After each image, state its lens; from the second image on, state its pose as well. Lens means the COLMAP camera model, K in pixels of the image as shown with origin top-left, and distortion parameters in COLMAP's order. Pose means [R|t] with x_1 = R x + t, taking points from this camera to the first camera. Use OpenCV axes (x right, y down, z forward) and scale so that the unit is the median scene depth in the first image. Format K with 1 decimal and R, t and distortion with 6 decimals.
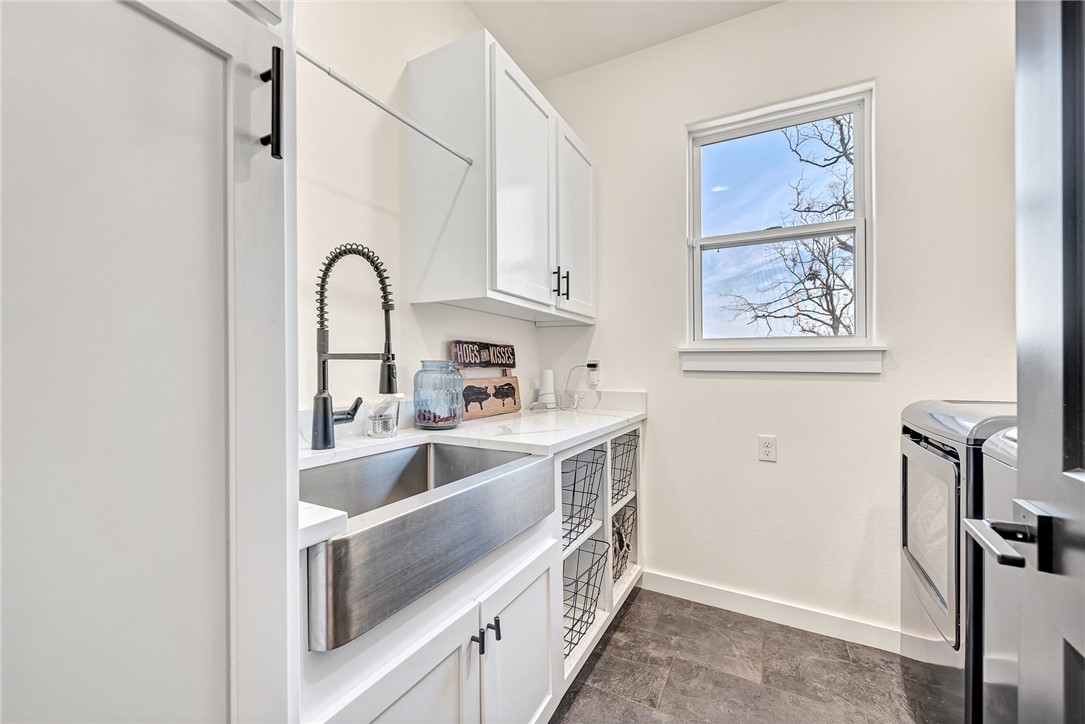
lens RADIAL K [[434.8, 0, 541.8], [0, 434.8, 361.2], [0, 0, 1]] dist [0.008314, -0.000573]
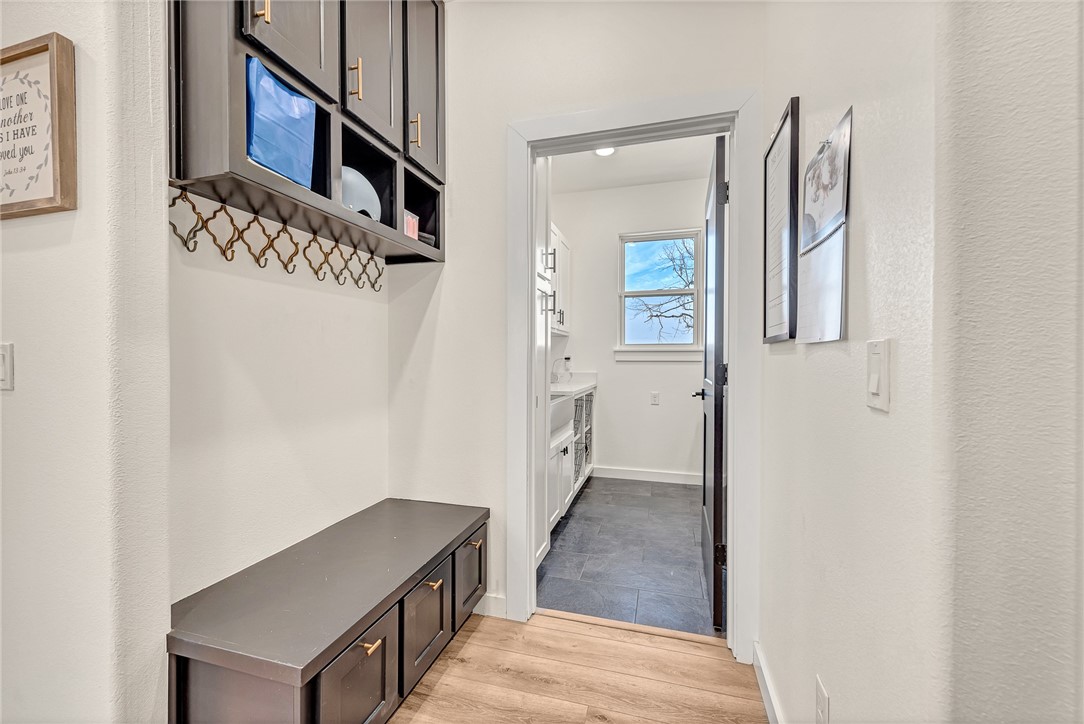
lens RADIAL K [[434.4, 0, 541.3], [0, 434.4, 361.2], [0, 0, 1]] dist [0.008314, -0.000573]
pose [[0.977916, 0.002072, 0.208987, -0.390425], [-0.007715, 0.999627, 0.026190, -0.025482], [-0.208855, -0.027224, 0.977568, -0.794003]]
